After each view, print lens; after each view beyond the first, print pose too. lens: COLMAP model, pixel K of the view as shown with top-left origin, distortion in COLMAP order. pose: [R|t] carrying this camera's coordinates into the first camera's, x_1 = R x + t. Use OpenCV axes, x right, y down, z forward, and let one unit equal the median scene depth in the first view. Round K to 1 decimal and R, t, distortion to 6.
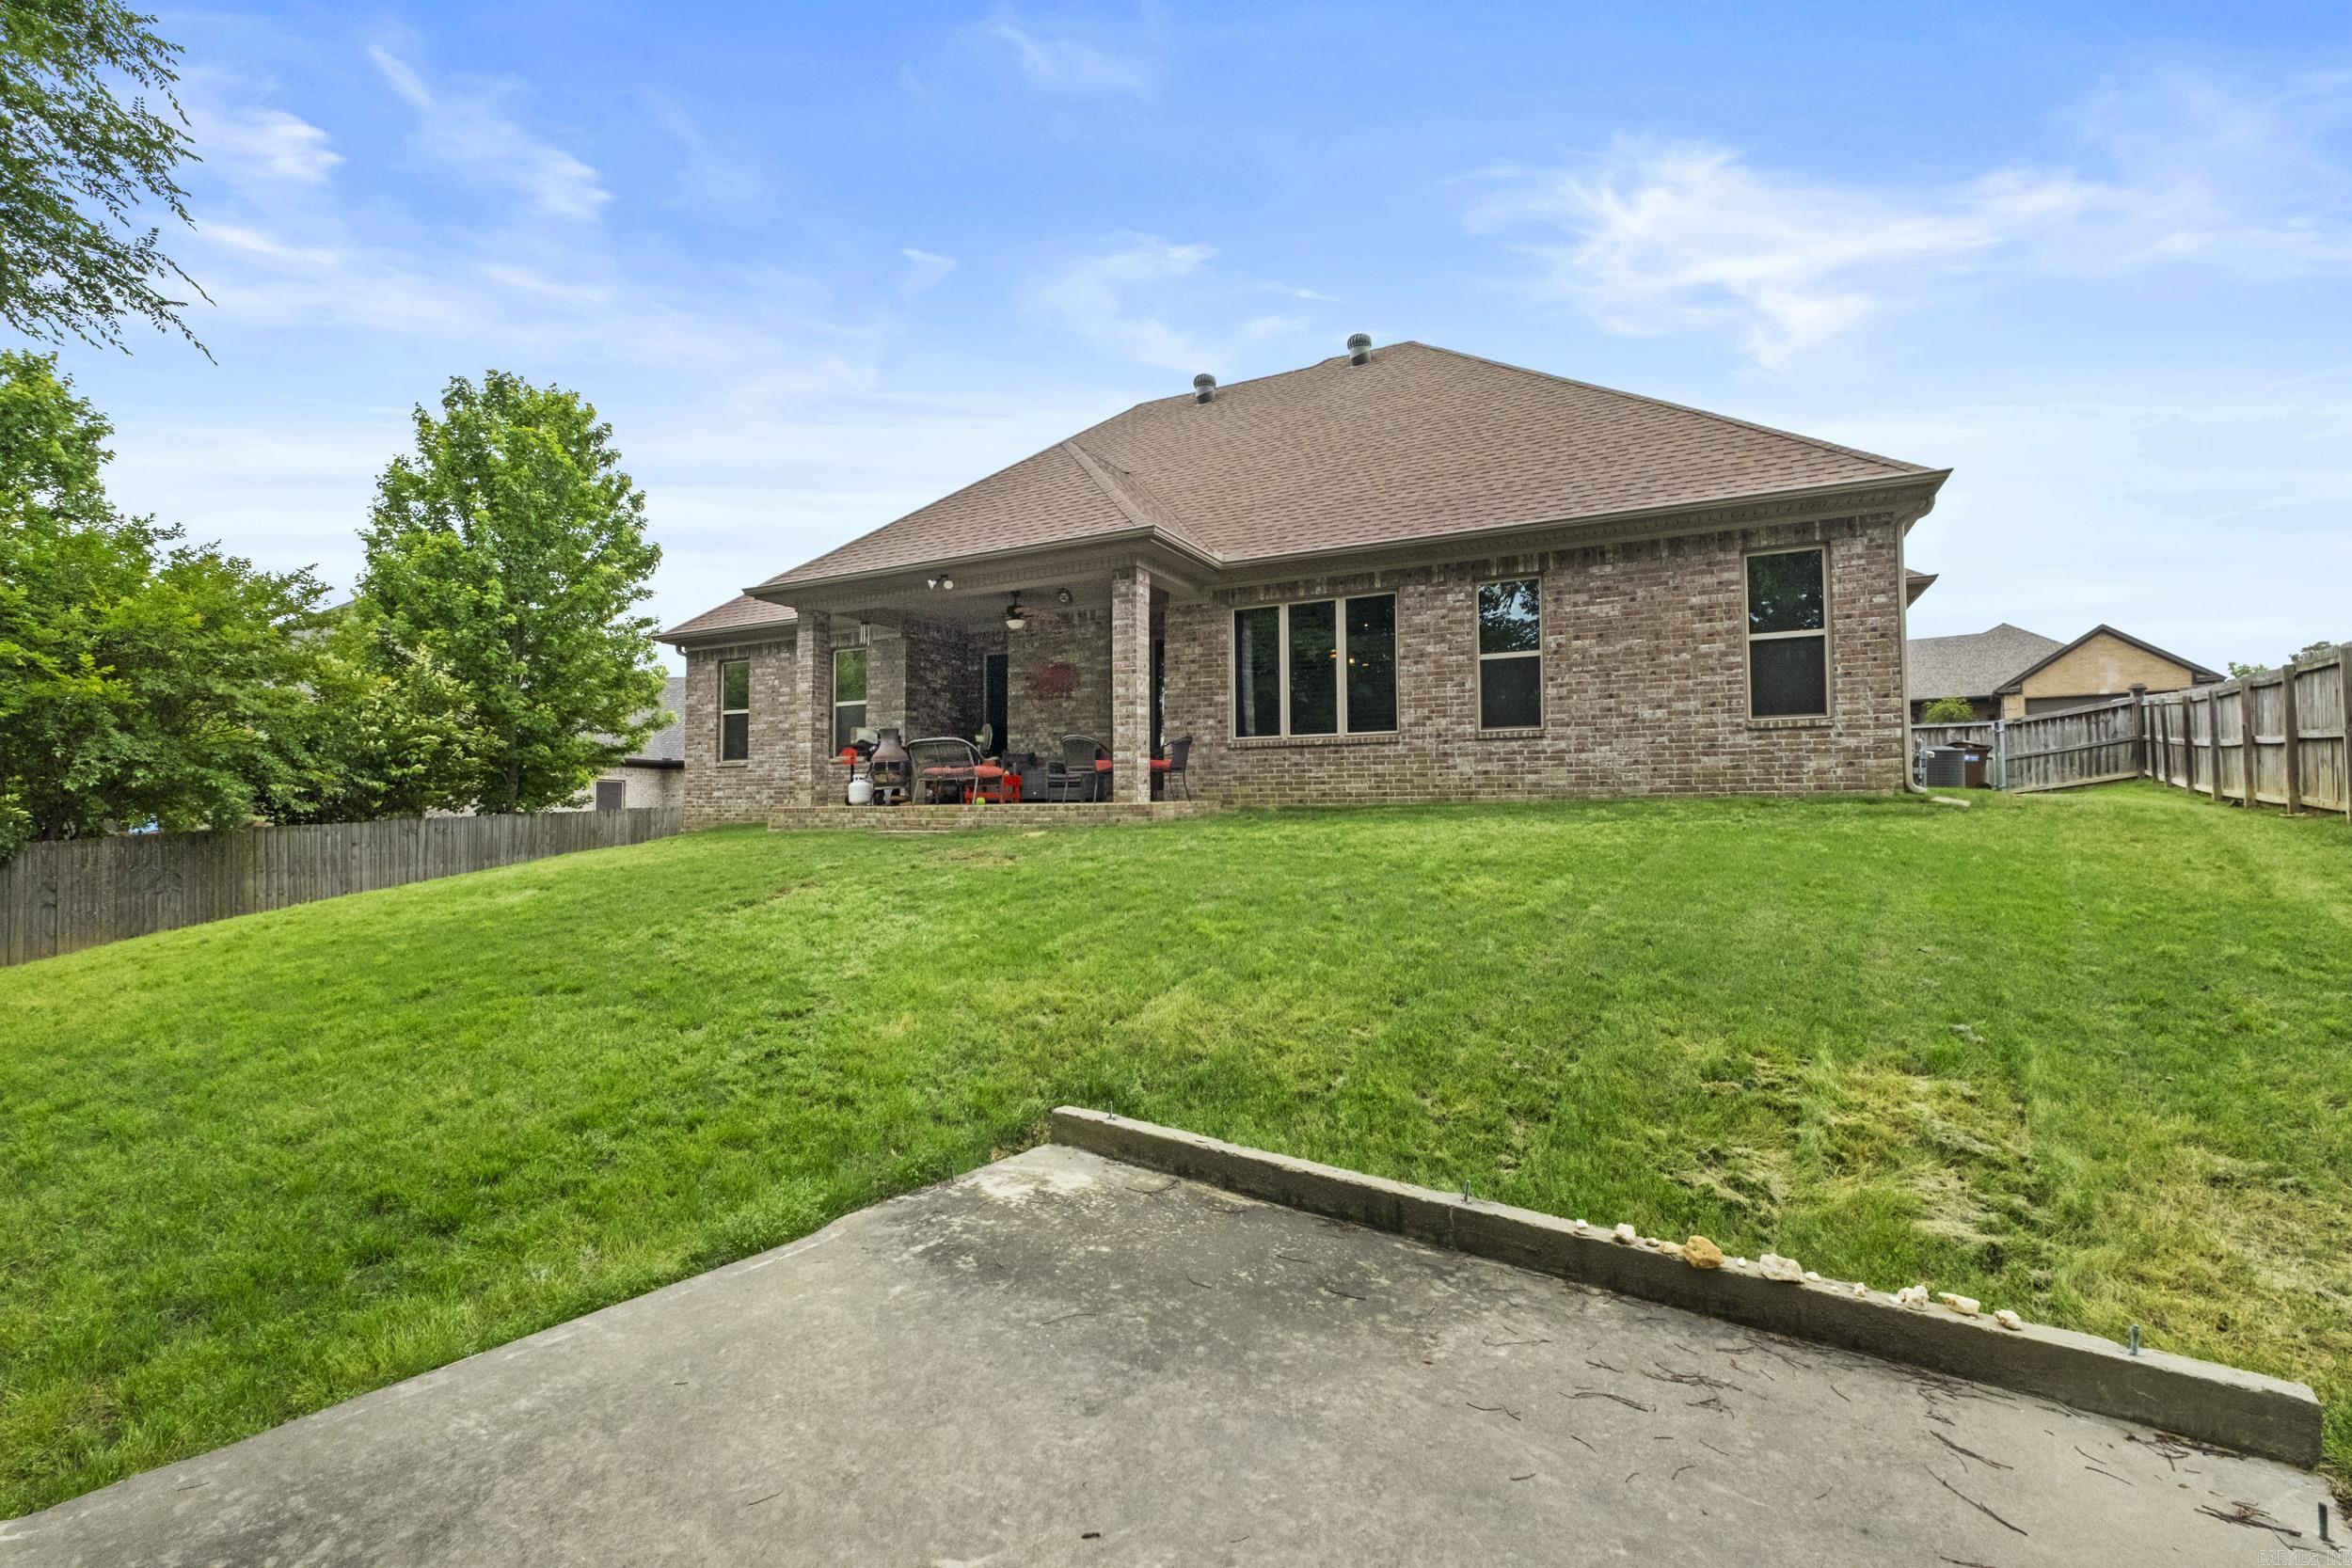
lens RADIAL K [[1019.0, 0, 1150.1], [0, 1019.0, 751.7], [0, 0, 1]] dist [0.001208, 0.000104]
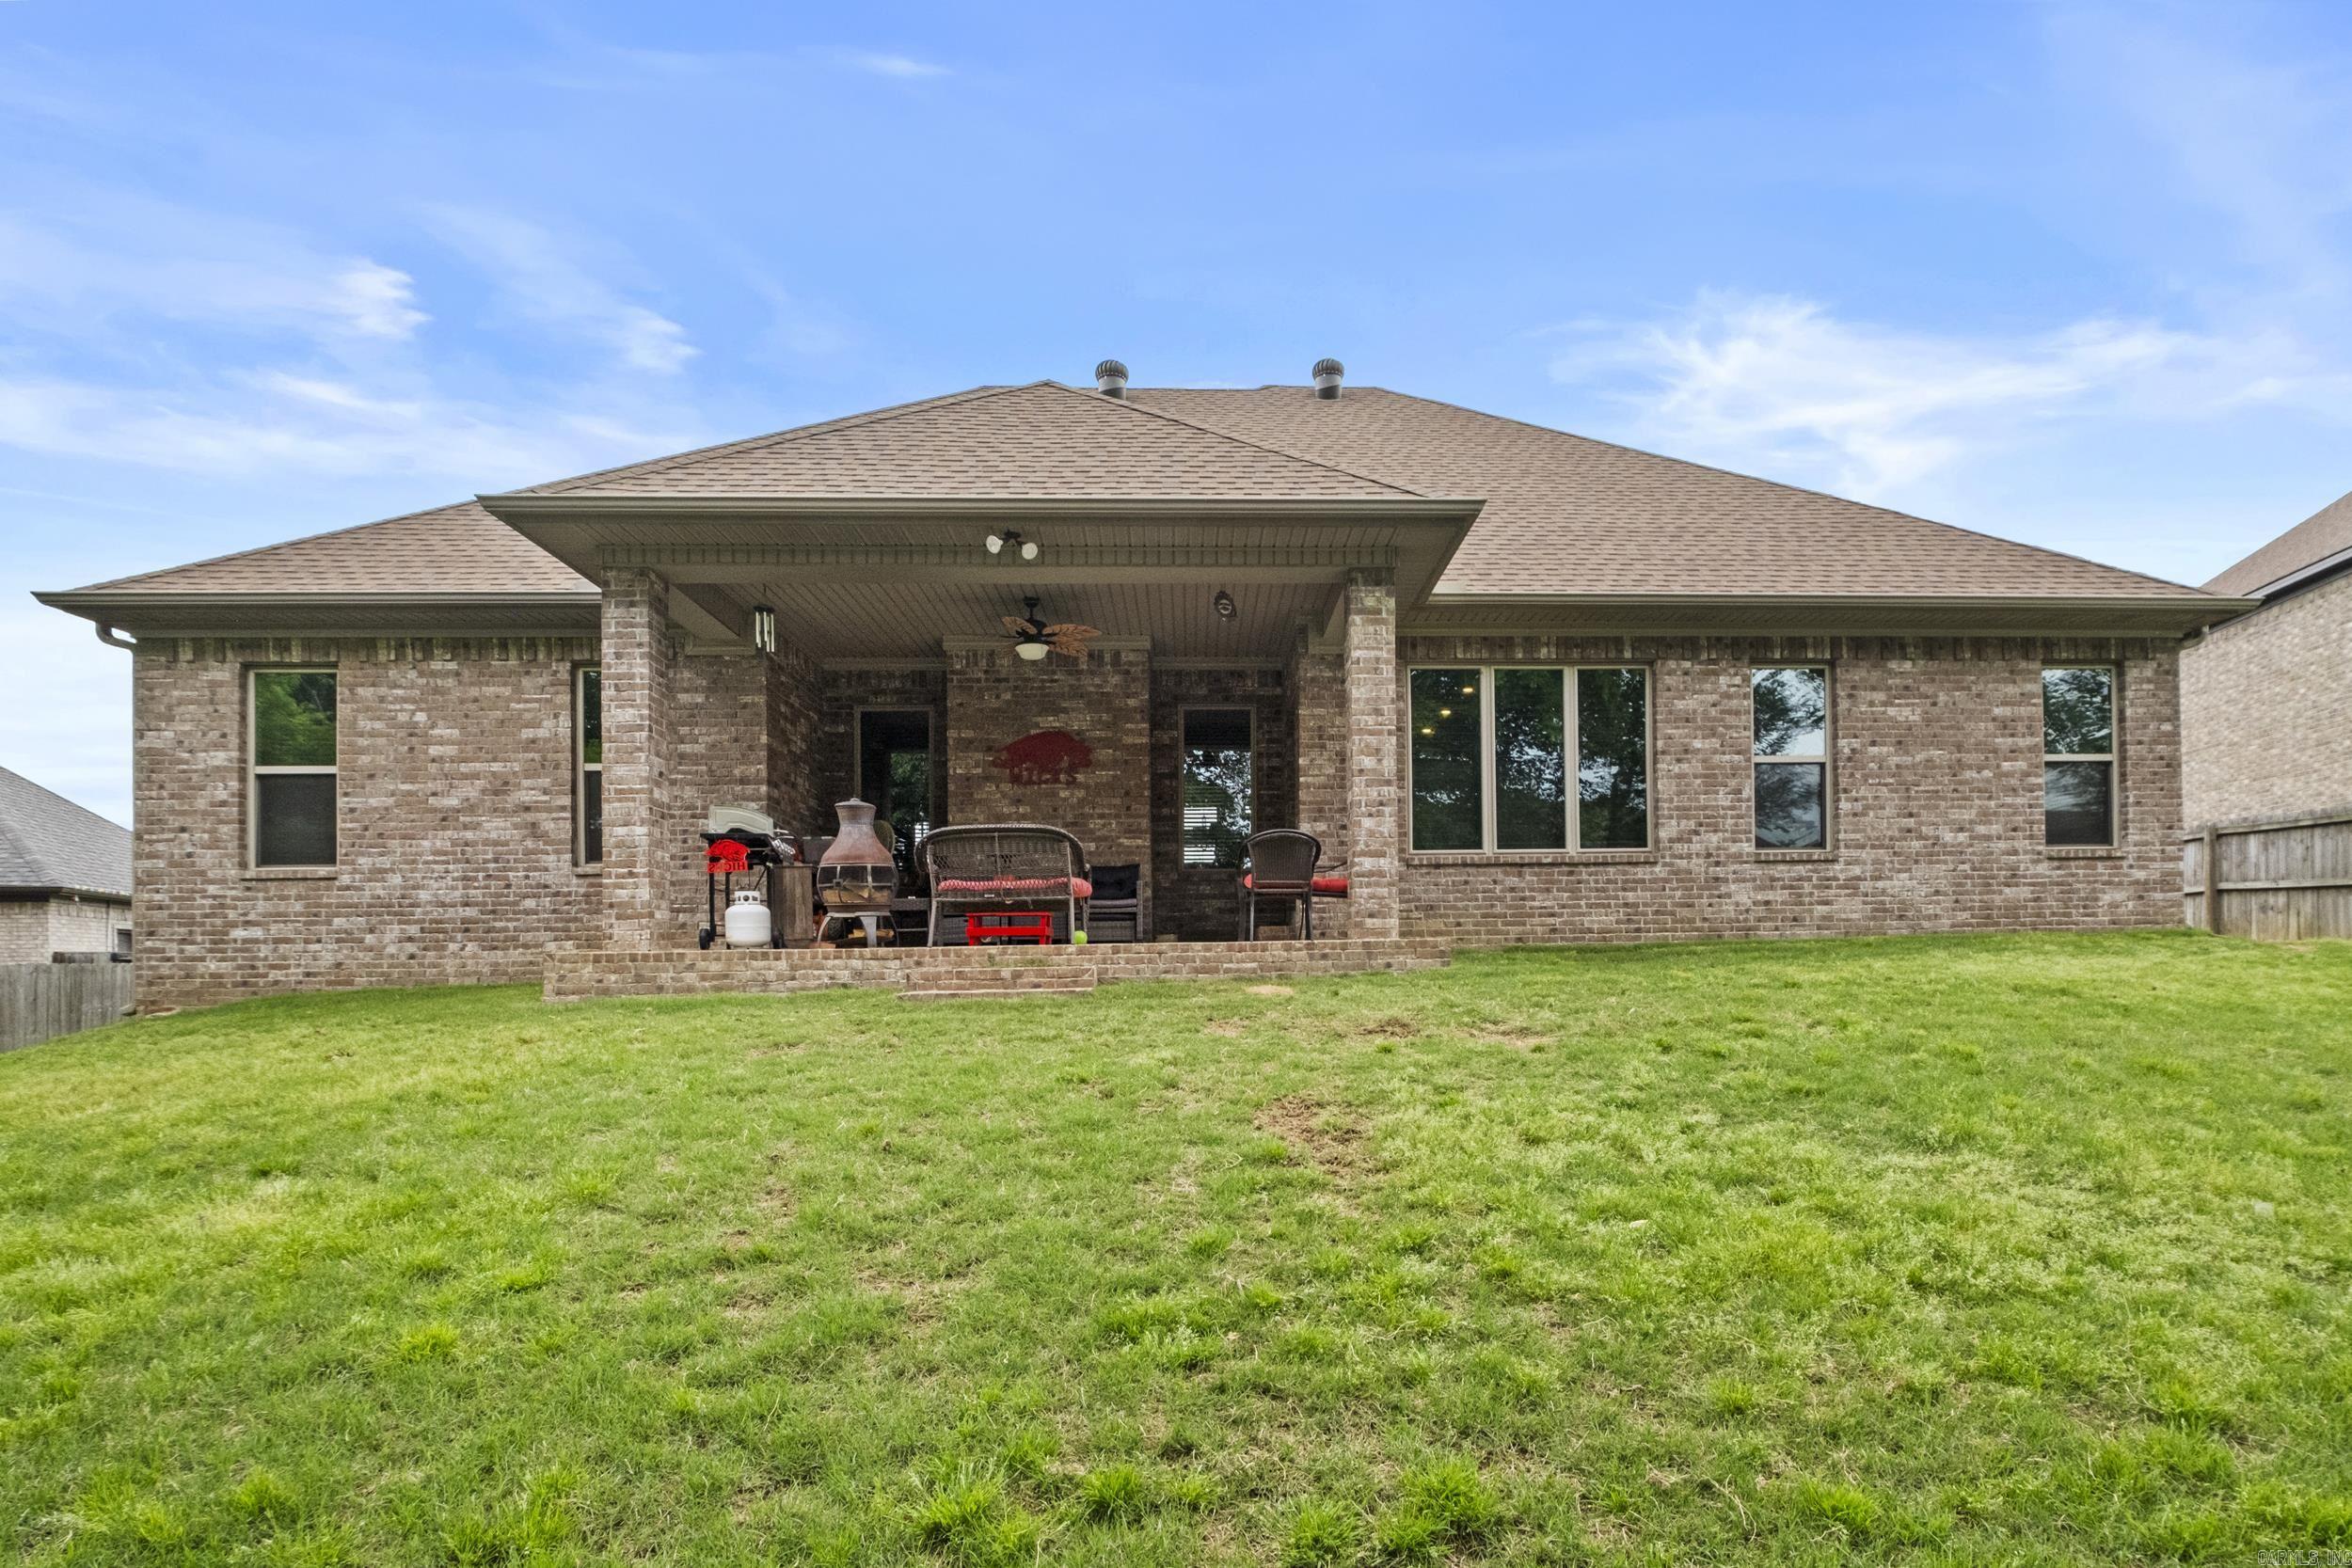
lens RADIAL K [[1028.0, 0, 1003.8], [0, 1028.0, 955.8], [0, 0, 1]] dist [-0.004023, -0.000998]
pose [[0.851469, 0.004686, 0.524385, -0.630417], [-0.019616, 0.999545, 0.022919, 0.057389], [-0.524039, -0.029801, 0.851173, 0.649563]]
